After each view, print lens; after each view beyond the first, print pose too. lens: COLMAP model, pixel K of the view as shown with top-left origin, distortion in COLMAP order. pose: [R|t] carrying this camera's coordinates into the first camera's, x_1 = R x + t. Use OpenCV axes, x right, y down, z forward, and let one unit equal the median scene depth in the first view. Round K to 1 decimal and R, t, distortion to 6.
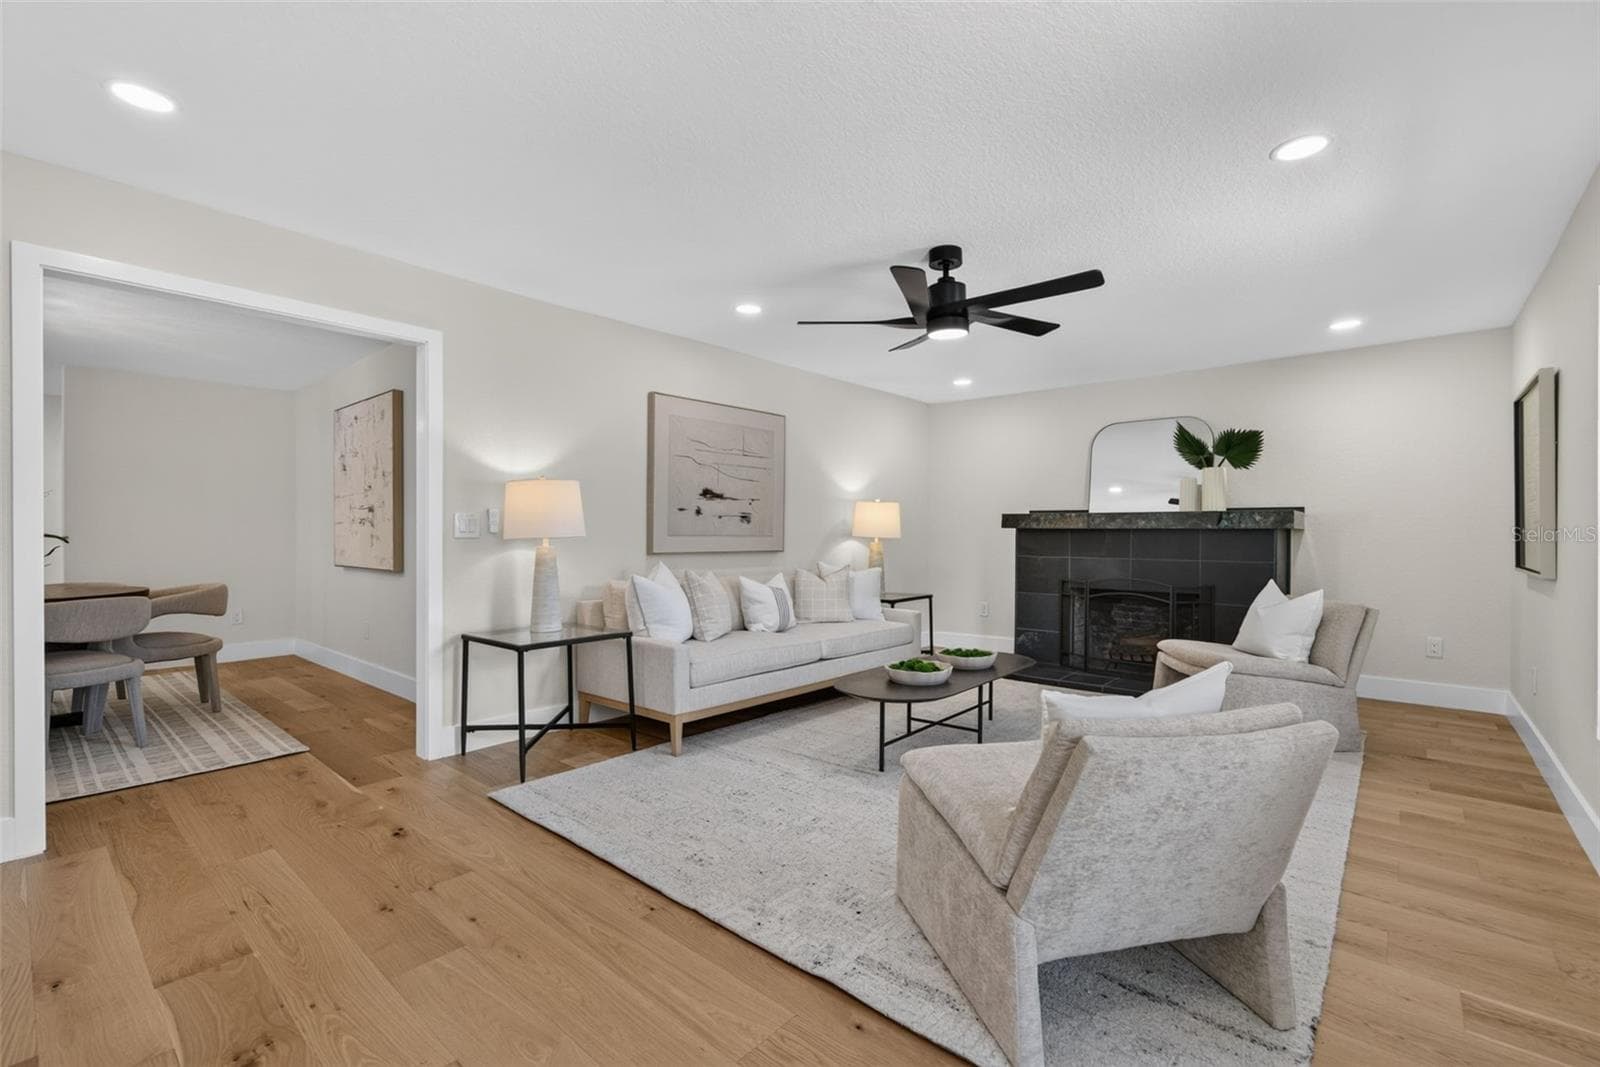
lens RADIAL K [[692.0, 0, 807.9], [0, 692.0, 535.8], [0, 0, 1]] dist [-0.019636, 0.000445]
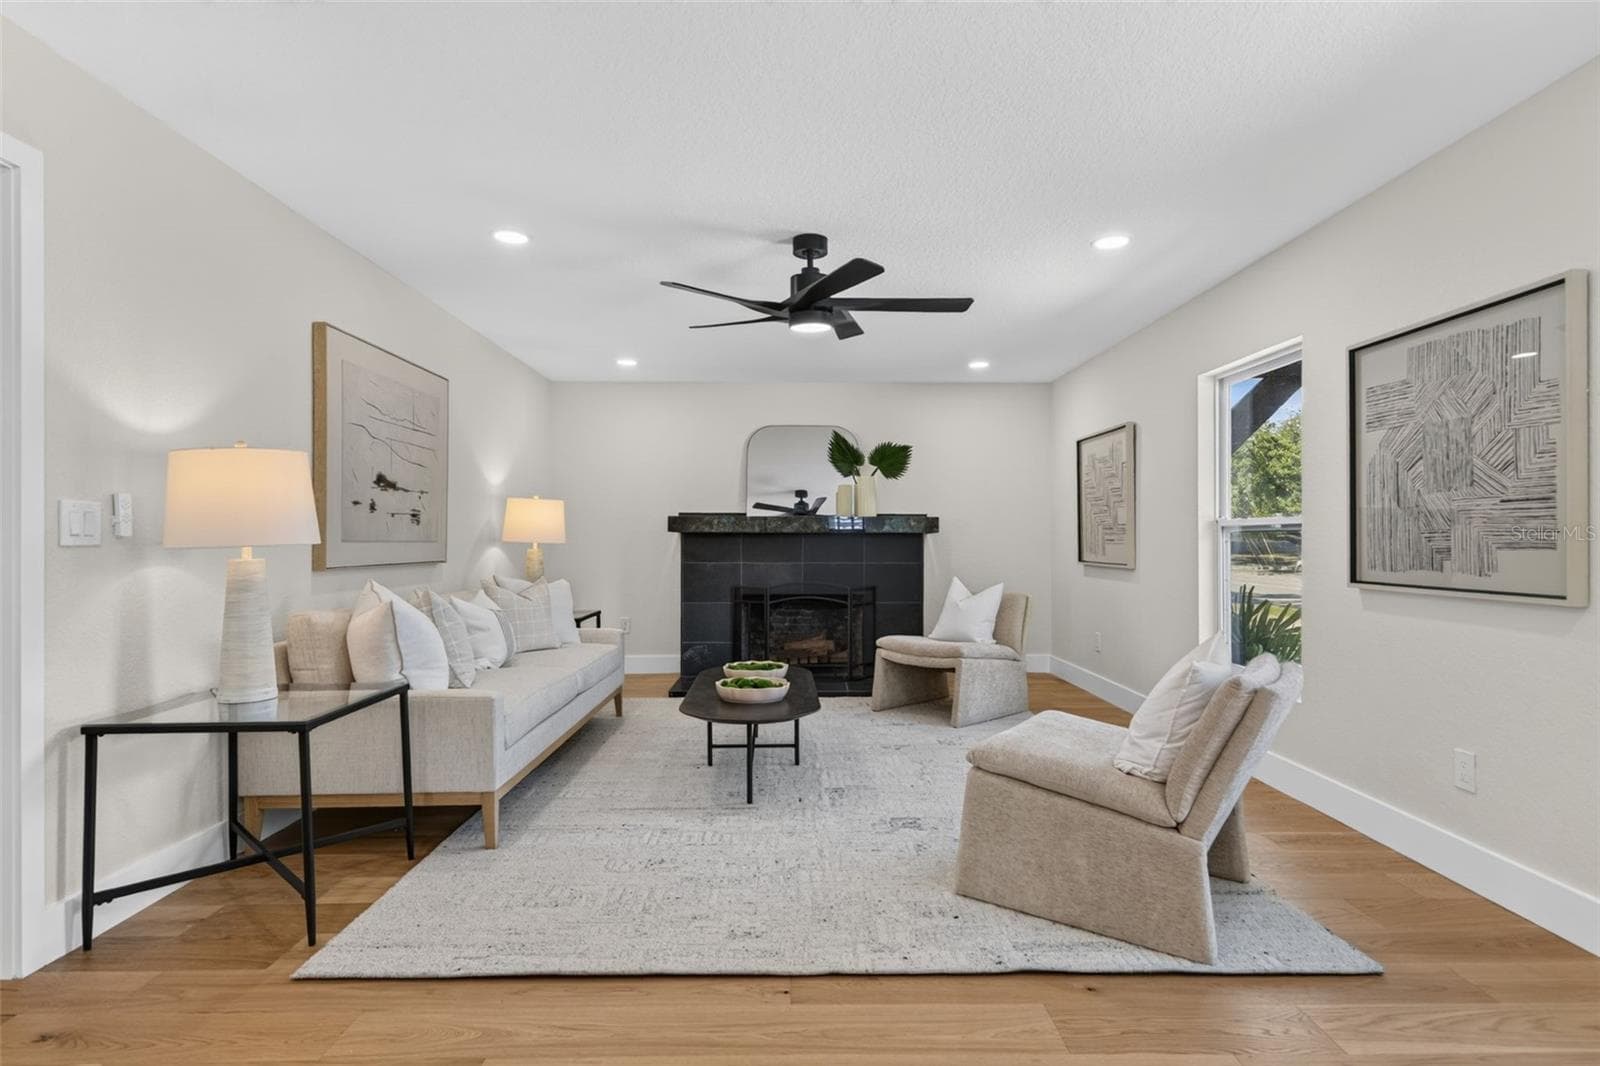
lens RADIAL K [[825.7, 0, 802.1], [0, 825.7, 535.7], [0, 0, 1]] dist [-0.000197, -0.002535]
pose [[0.752673, -0.000229, 0.658395, -0.414158], [0.004821, 0.999975, -0.005164, 0.000196], [-0.658377, 0.007060, 0.752655, 0.113646]]
